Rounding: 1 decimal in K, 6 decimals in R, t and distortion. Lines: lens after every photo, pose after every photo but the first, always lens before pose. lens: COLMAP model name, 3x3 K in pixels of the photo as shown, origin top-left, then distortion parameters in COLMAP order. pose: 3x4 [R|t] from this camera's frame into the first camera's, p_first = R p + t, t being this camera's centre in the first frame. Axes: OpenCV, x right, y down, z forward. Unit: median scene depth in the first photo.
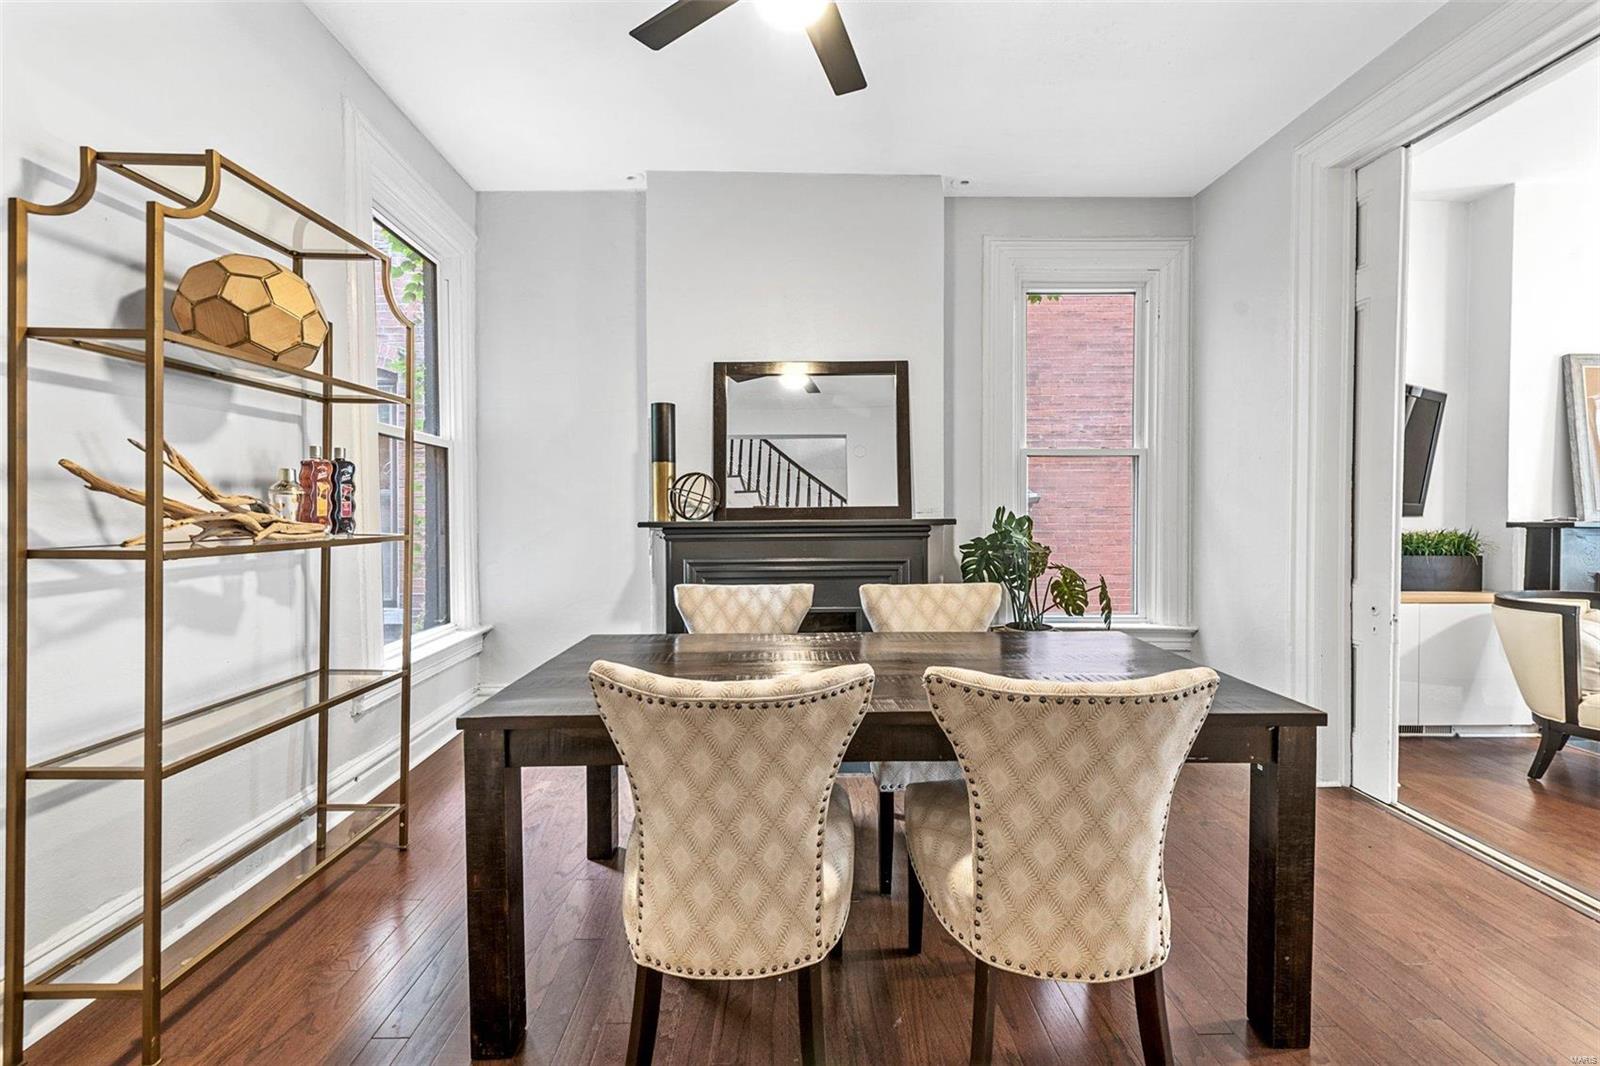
lens RADIAL K [[633.6, 0, 809.2], [0, 633.6, 519.8], [0, 0, 1]] dist [0.011242, -0.000562]
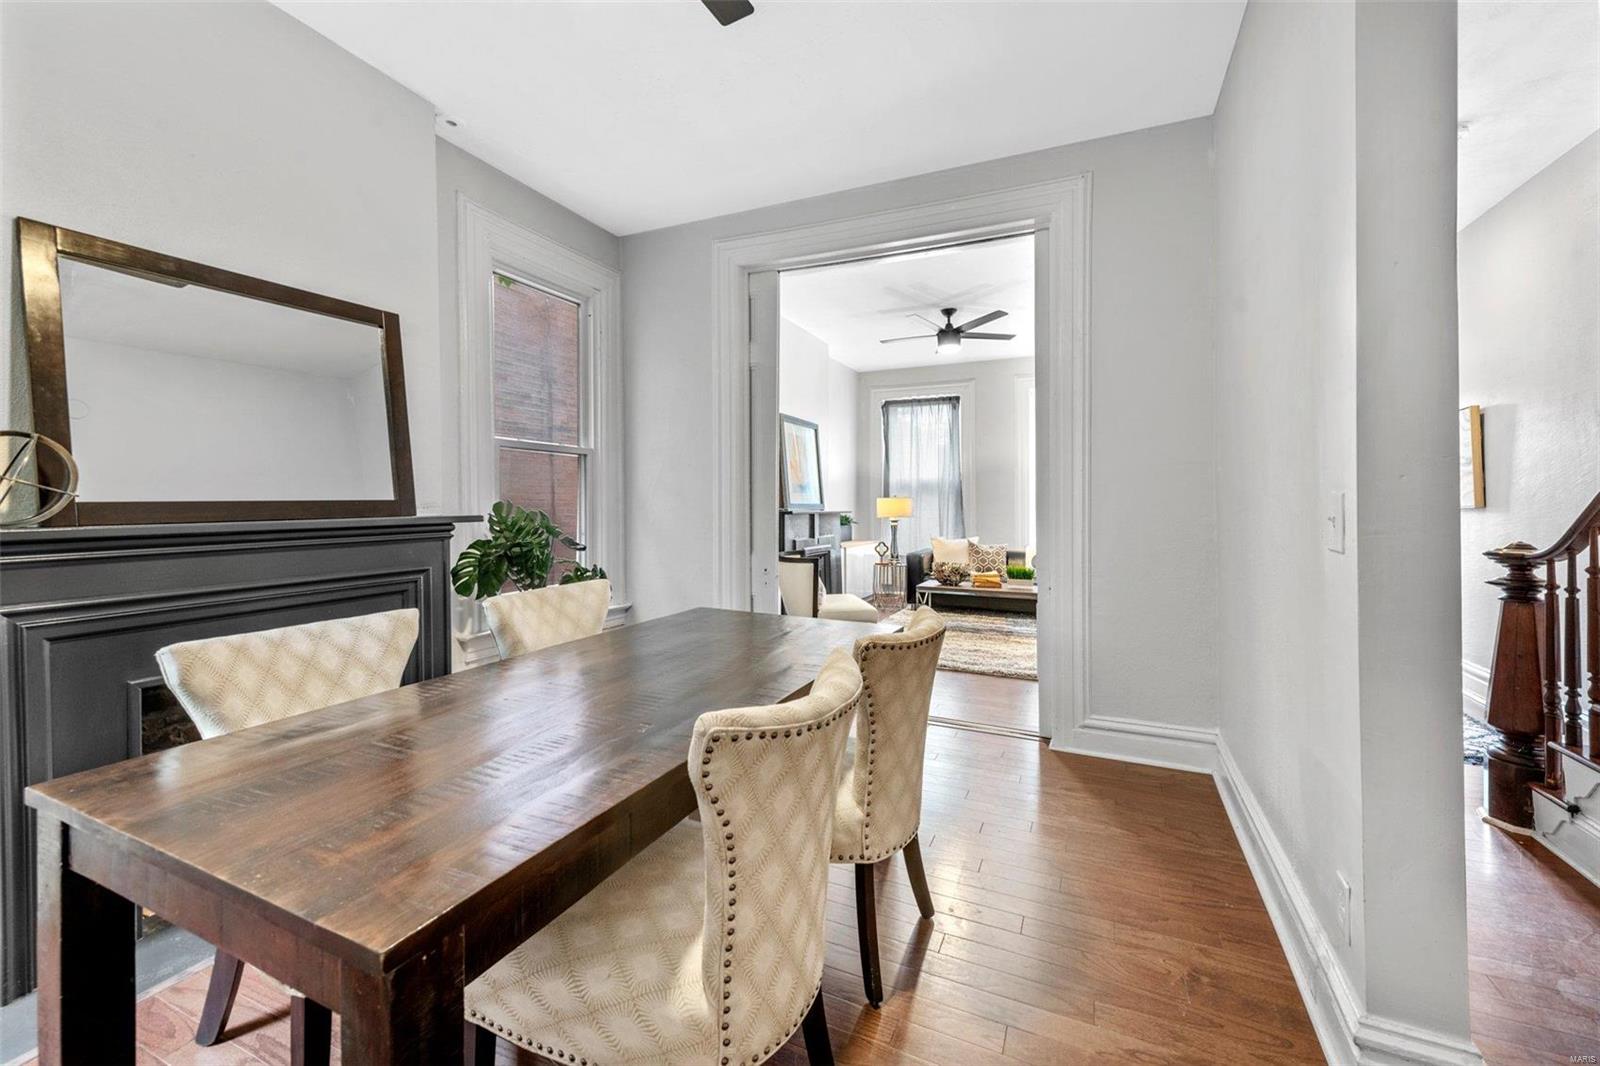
lens RADIAL K [[640.2, 0, 801.9], [0, 640.2, 506.4], [0, 0, 1]] dist [0.009983, -0.000151]
pose [[0.436987, -0.004176, 0.899458, -0.361659], [0.012131, 0.999926, -0.001251, -0.006918], [-0.899386, 0.011458, 0.437005, 0.215946]]
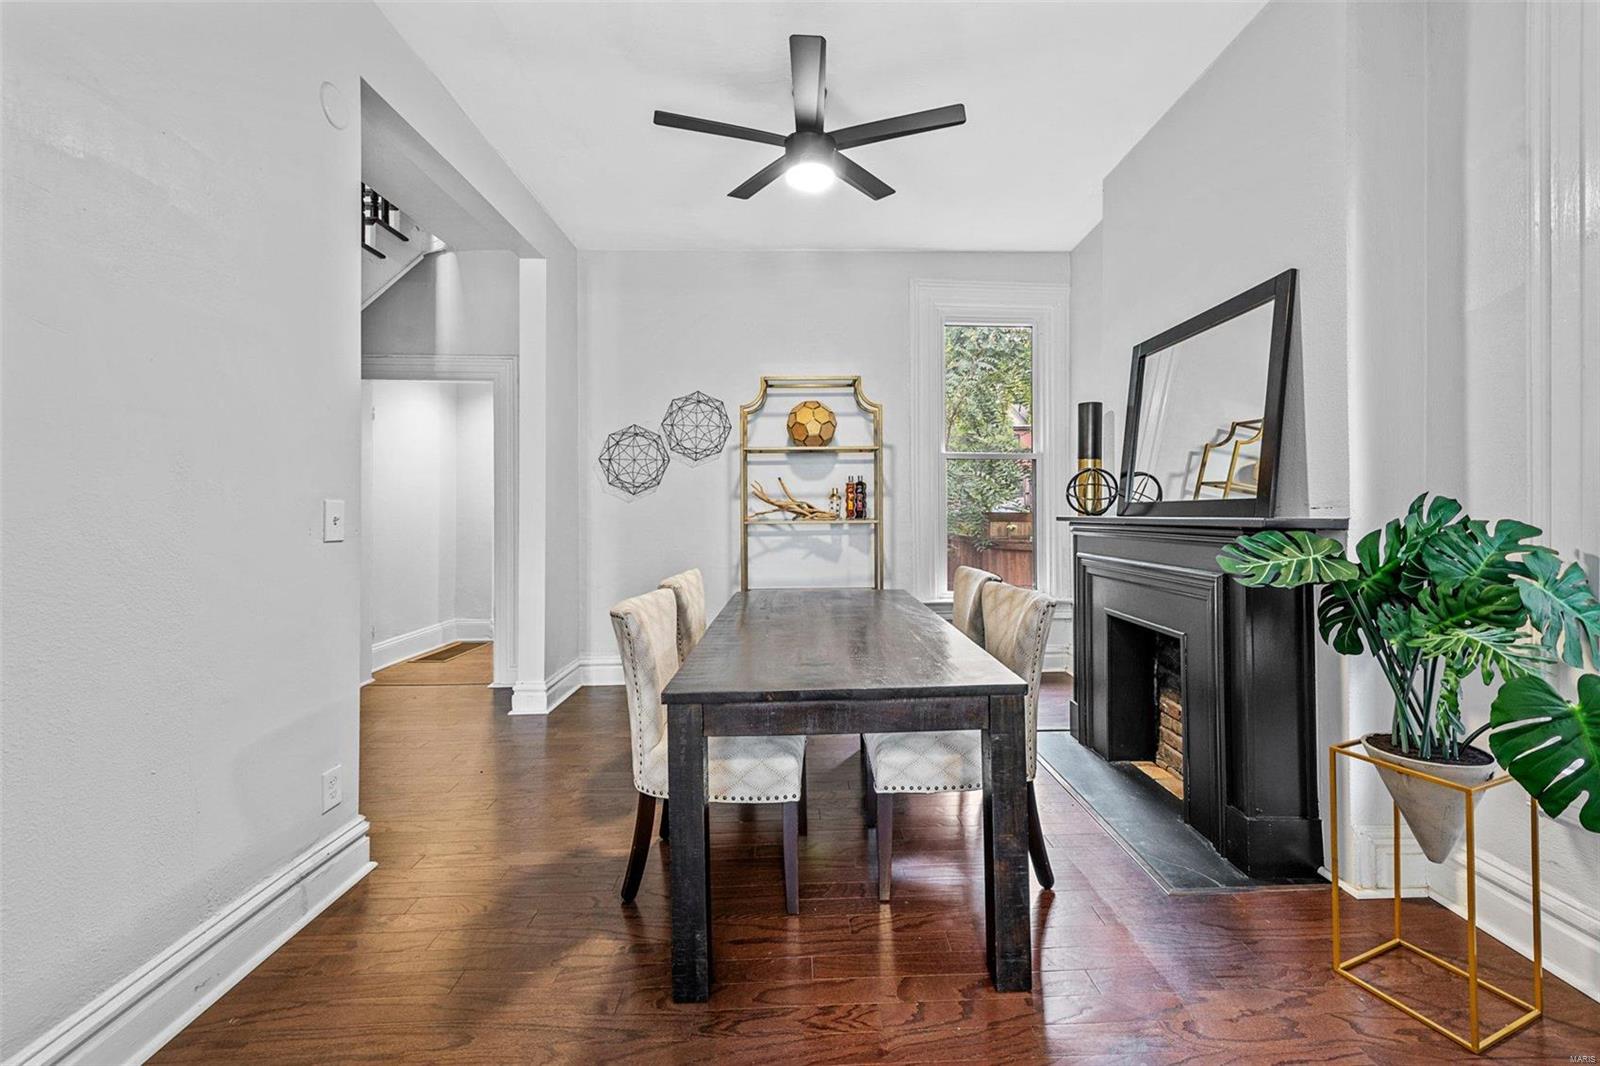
lens RADIAL K [[640.2, 0, 801.9], [0, 640.2, 506.4], [0, 0, 1]] dist [0.009983, -0.000151]
pose [[-0.006222, -0.000624, -0.999980, 0.834586], [-0.007483, 0.999972, -0.000577, -0.009132], [0.999953, 0.007479, -0.006227, 0.542388]]
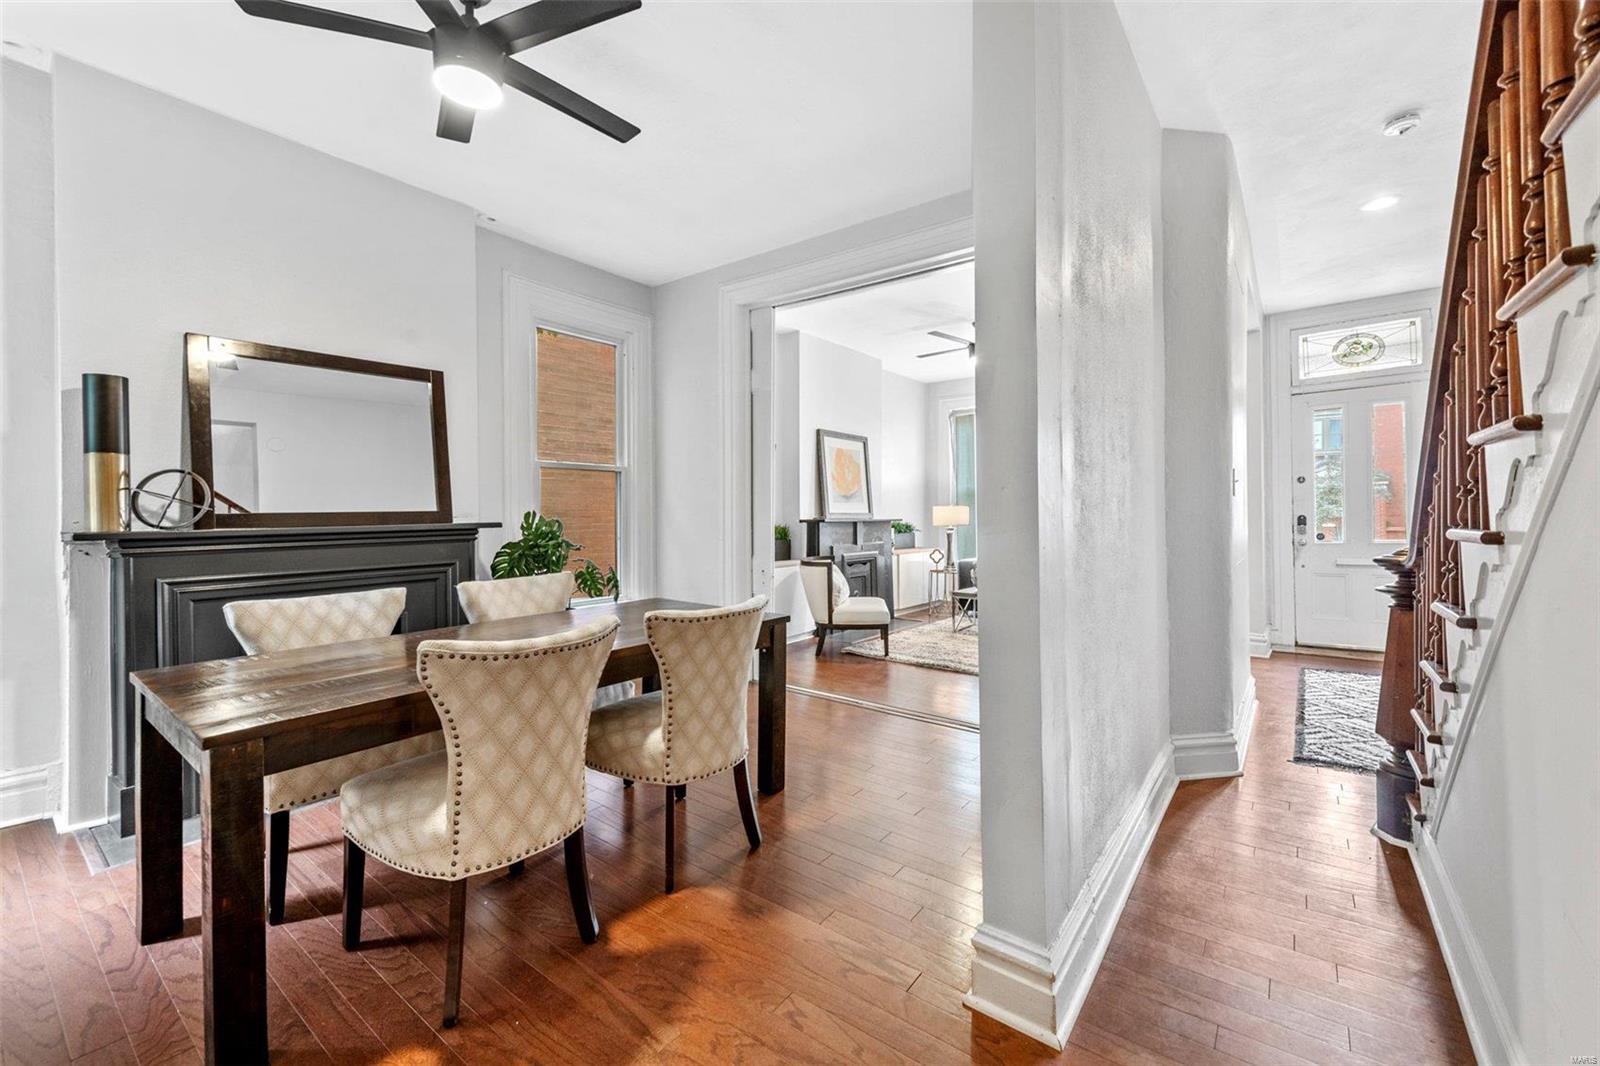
lens RADIAL K [[642.5, 0, 806.1], [0, 642.5, 509.6], [0, 0, 1]] dist [0.012750, -0.000219]
pose [[0.621910, 0.001219, 0.783088, -0.320760], [0.014790, 0.999802, -0.013302, -0.000801], [-0.782949, 0.019855, 0.621769, -0.130483]]
